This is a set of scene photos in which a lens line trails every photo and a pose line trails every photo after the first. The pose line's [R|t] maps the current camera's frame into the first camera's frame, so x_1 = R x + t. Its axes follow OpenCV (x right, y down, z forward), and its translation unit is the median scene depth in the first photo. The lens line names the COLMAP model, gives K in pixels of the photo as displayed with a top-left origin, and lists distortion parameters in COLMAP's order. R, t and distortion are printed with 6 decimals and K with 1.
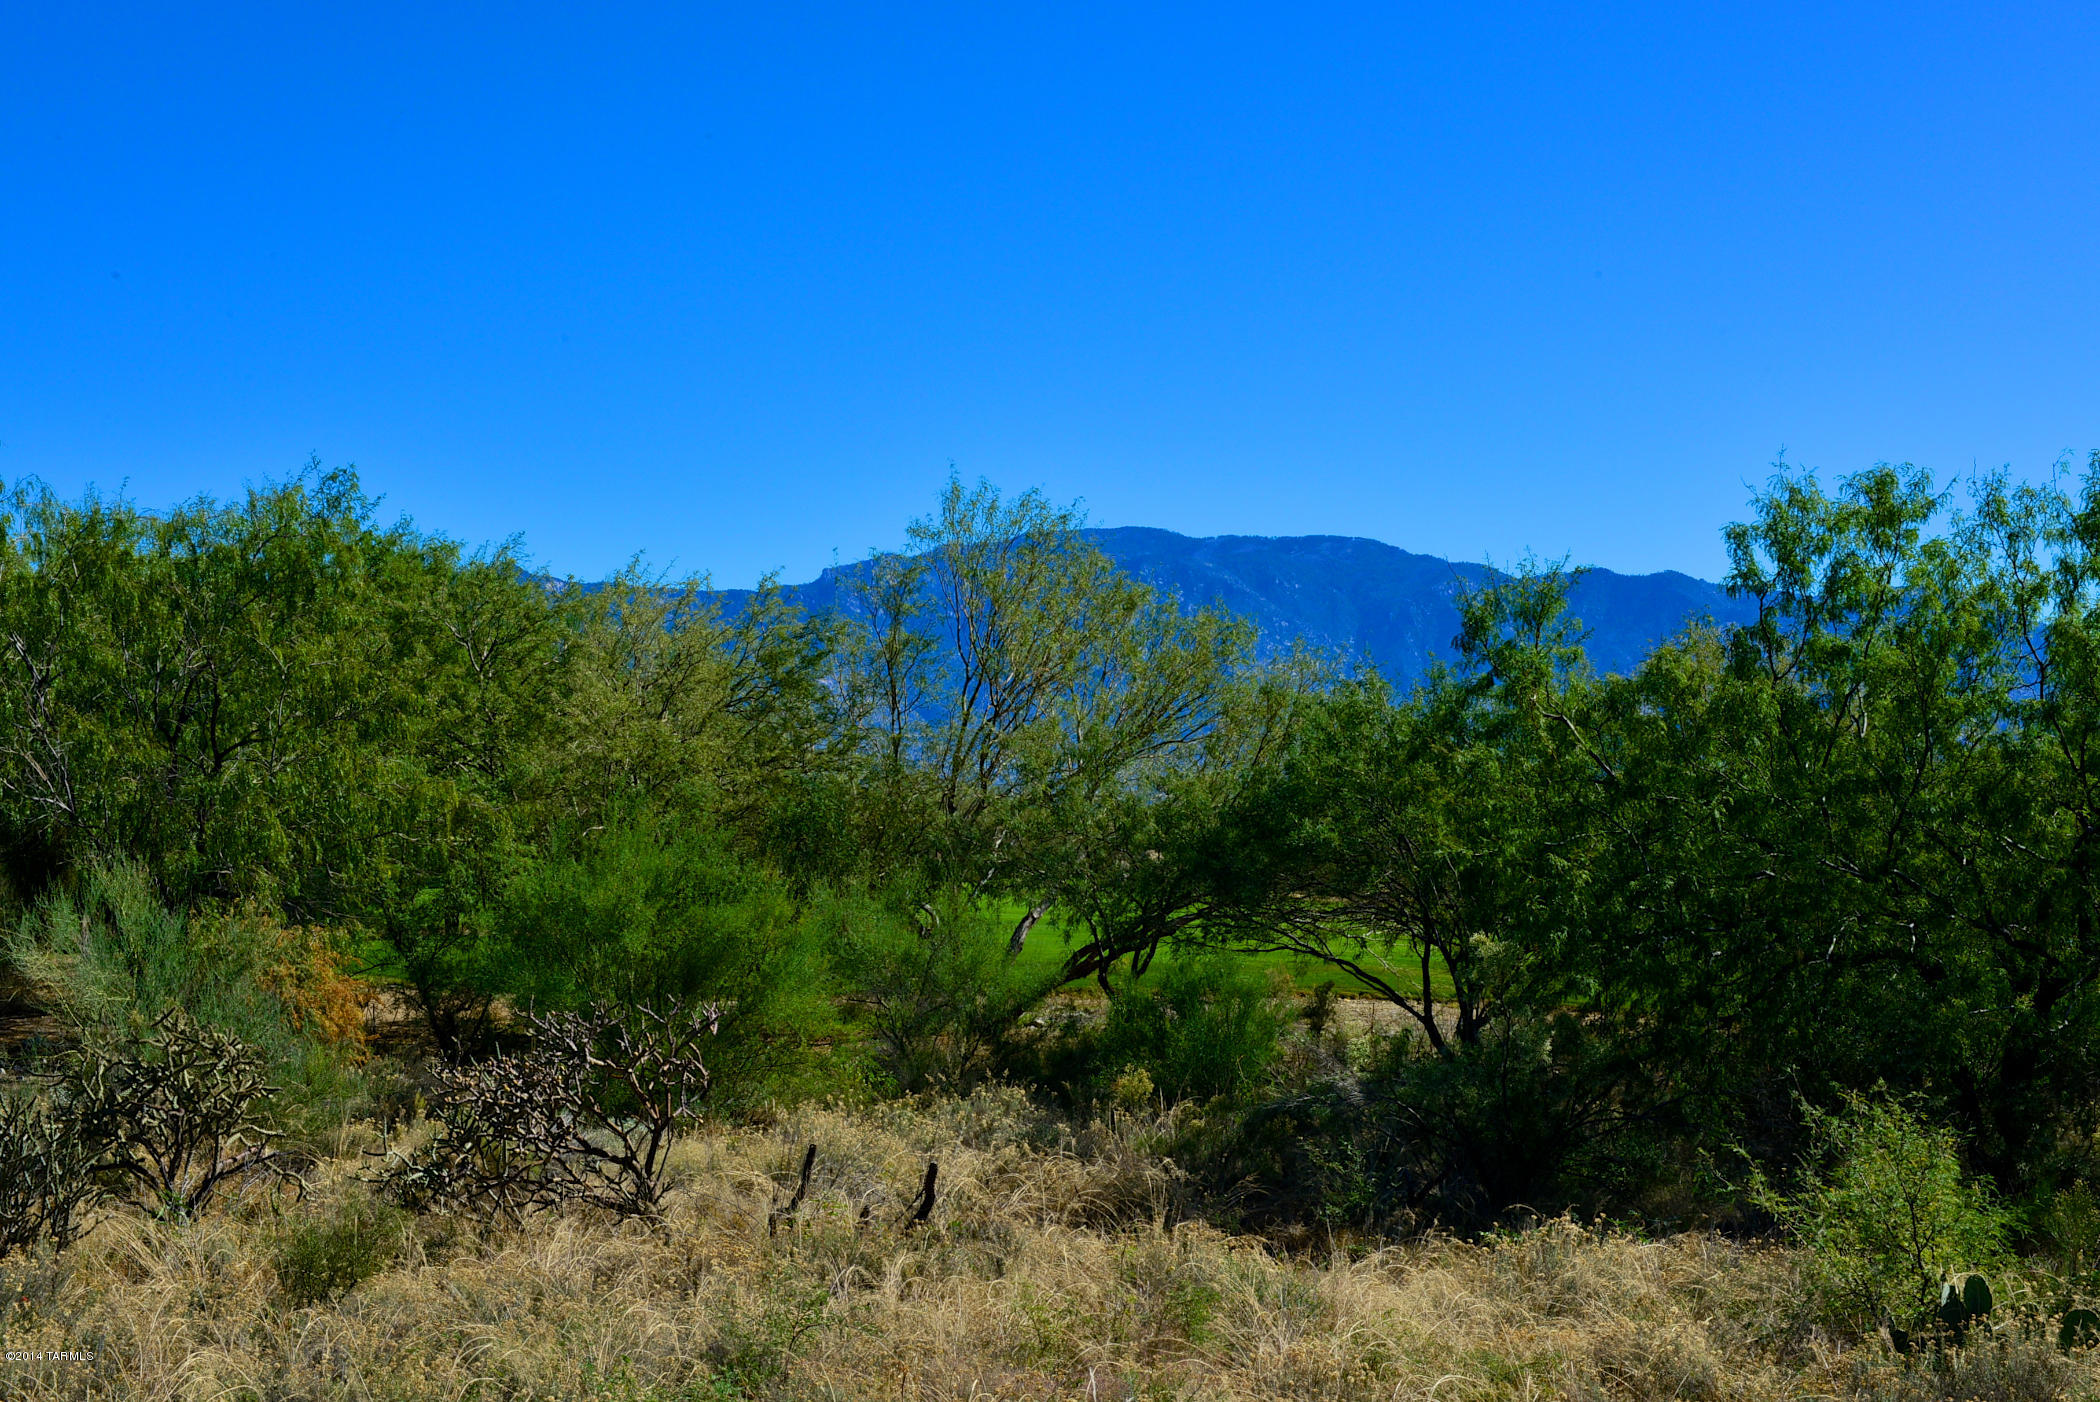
lens RADIAL K [[3284.6, 0, 1042.8], [0, 3284.6, 694.7], [0, 0, 1]] dist [0.018192, 0.001167]
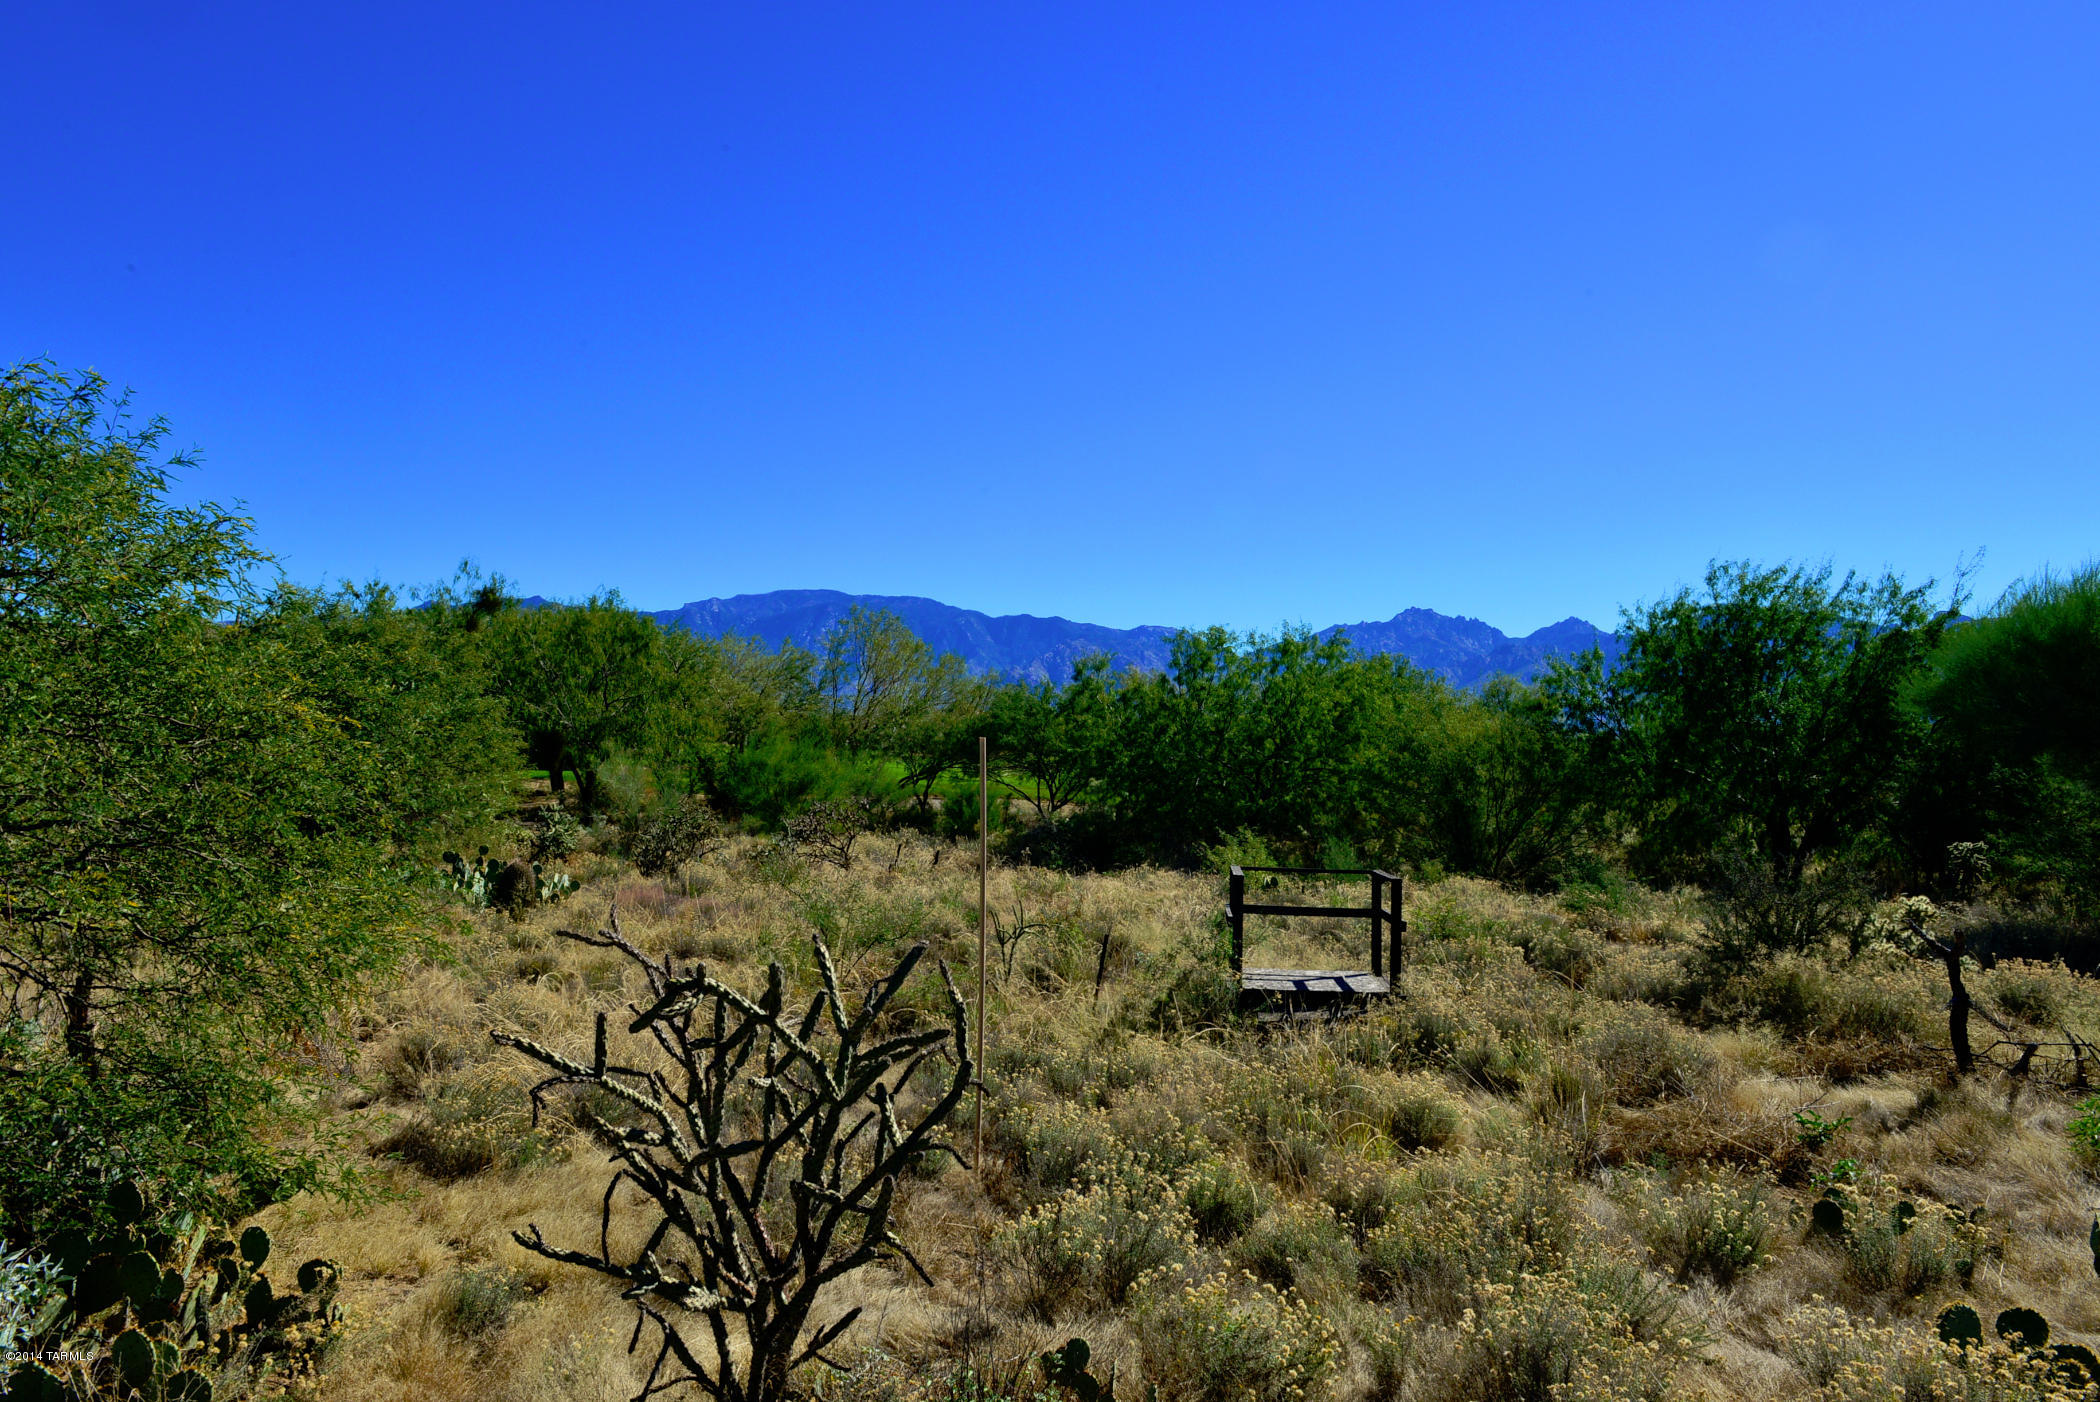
lens RADIAL K [[1419.9, 0, 1058.4], [0, 1419.9, 703.2], [0, 0, 1]] dist [-0.007858, -0.006561]
pose [[0.981751, 0.022634, 0.188819, -0.126084], [-0.027474, 0.999357, 0.023053, -0.022706], [-0.188176, -0.027820, 0.981741, -0.246431]]
